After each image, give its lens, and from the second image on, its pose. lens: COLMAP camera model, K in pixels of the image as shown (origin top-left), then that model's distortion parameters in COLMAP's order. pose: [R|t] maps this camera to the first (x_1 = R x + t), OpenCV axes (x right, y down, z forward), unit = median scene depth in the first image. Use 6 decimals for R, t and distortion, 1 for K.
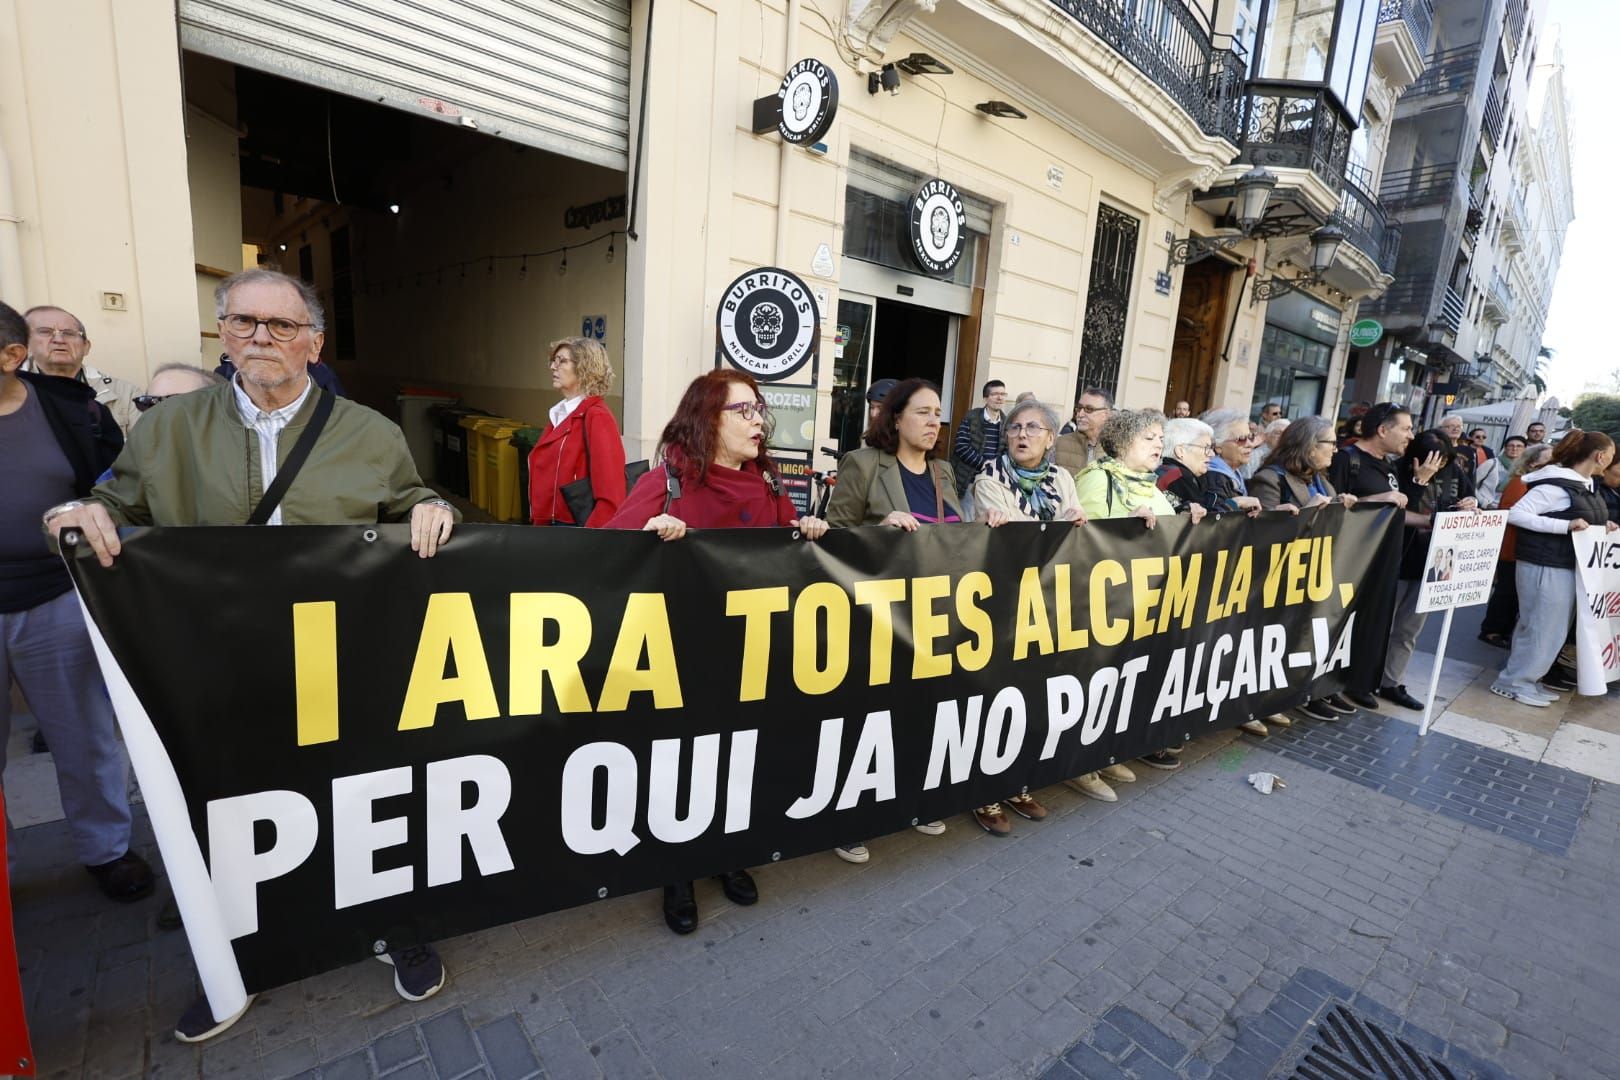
lens RADIAL K [[742.0, 0, 810.0], [0, 742.0, 540.0], [0, 0, 1]] dist [0.001317, 0.001377]
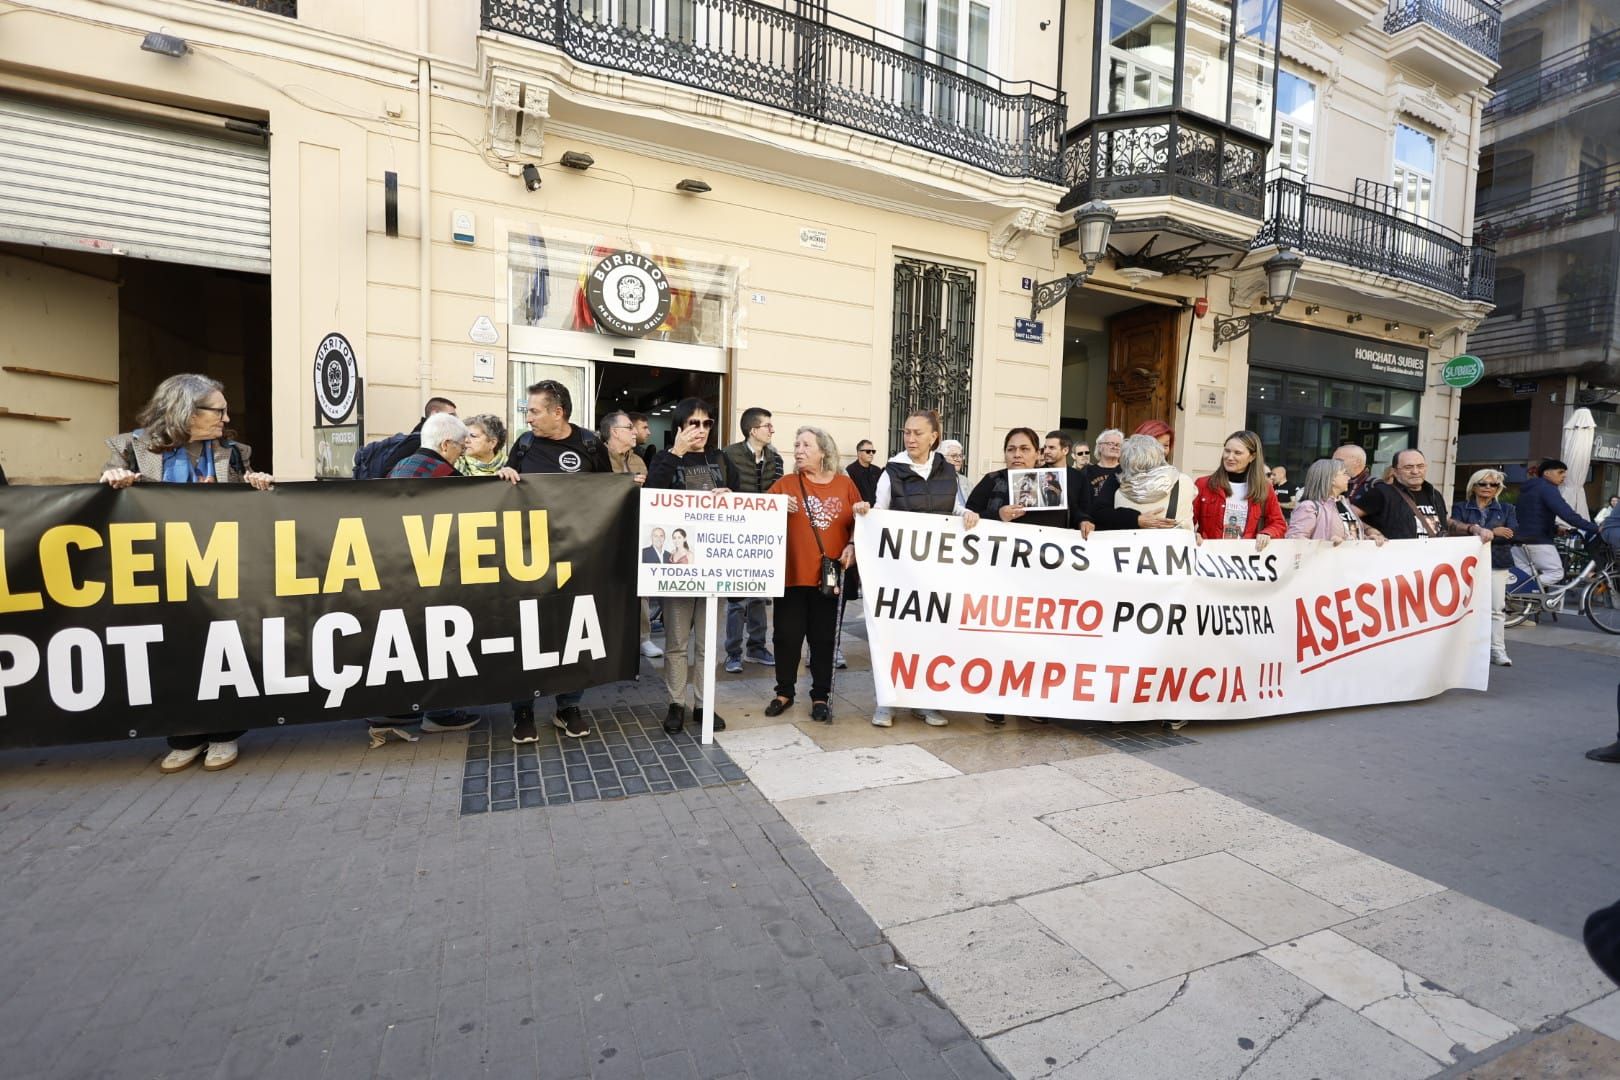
lens RADIAL K [[742.0, 0, 810.0], [0, 742.0, 540.0], [0, 0, 1]] dist [0.001317, 0.001377]
pose [[0.954358, -0.017862, -0.298131, 0.484745], [-0.023774, 0.990499, -0.135447, 0.055134], [0.297718, 0.136353, 0.944866, 0.054980]]
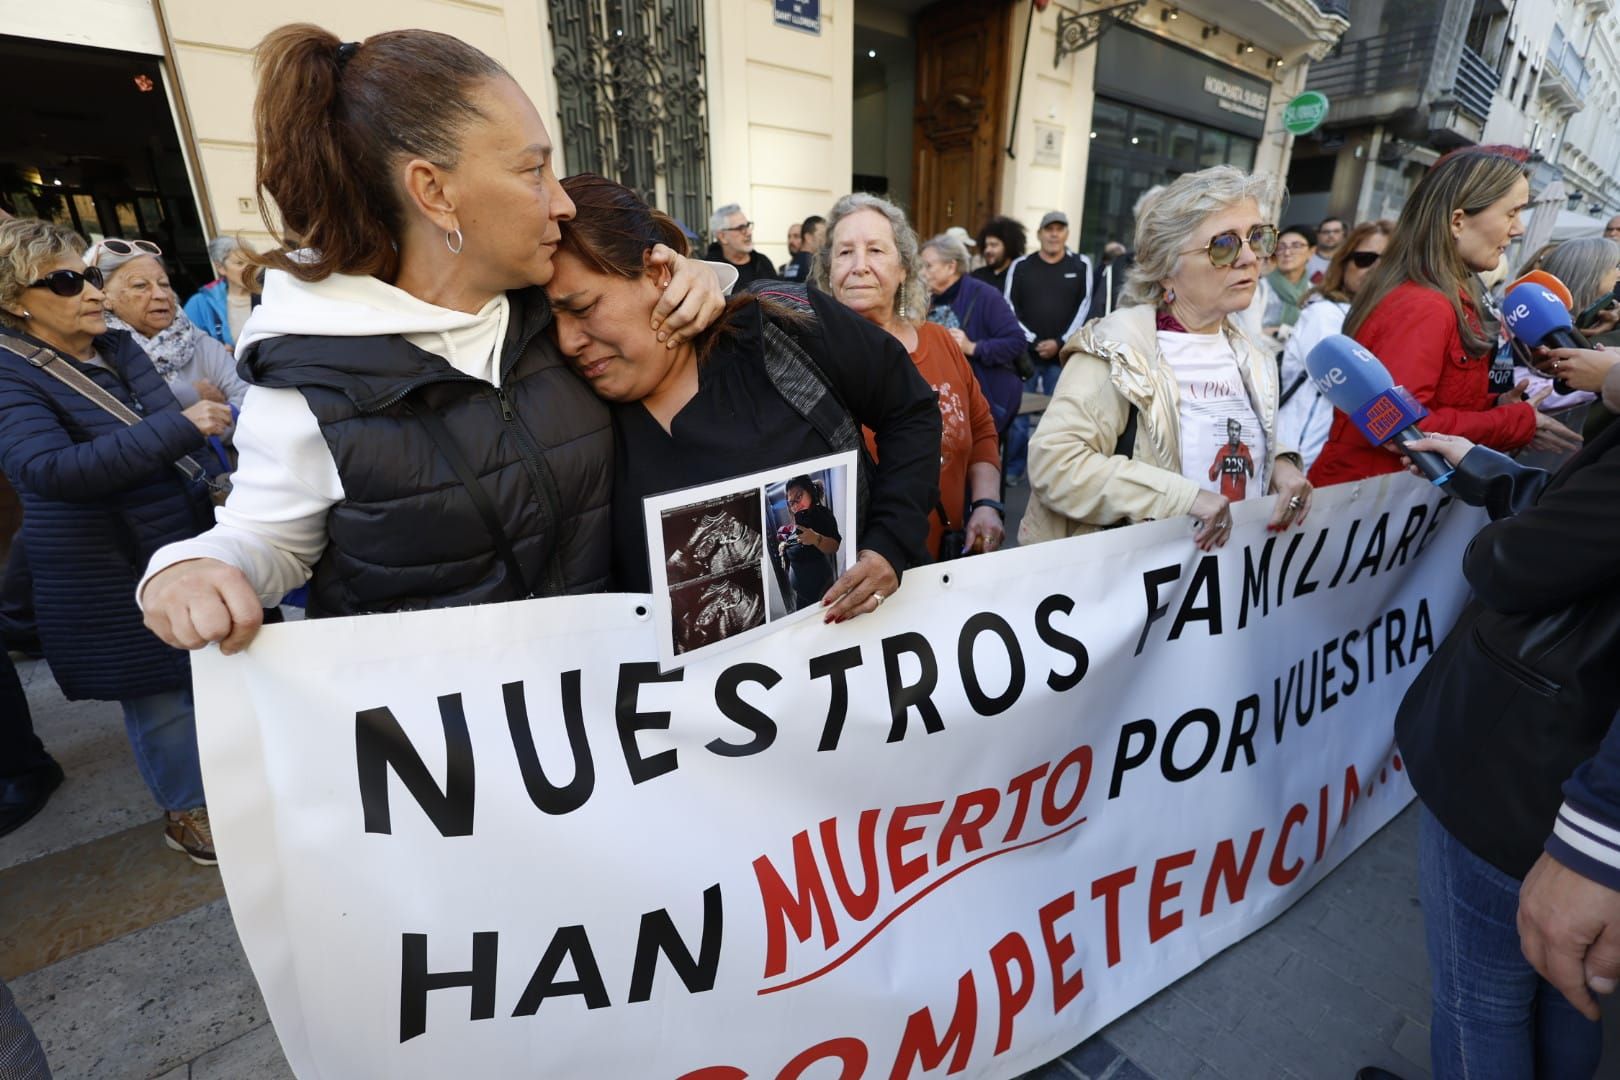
lens RADIAL K [[751.9, 0, 810.0], [0, 751.9, 540.0], [0, 0, 1]] dist [0.000684, -0.000505]
pose [[0.997083, -0.052079, -0.055800, 0.494516], [0.059689, 0.987664, 0.144766, -0.024654], [0.047573, -0.147674, 0.987891, 0.367375]]
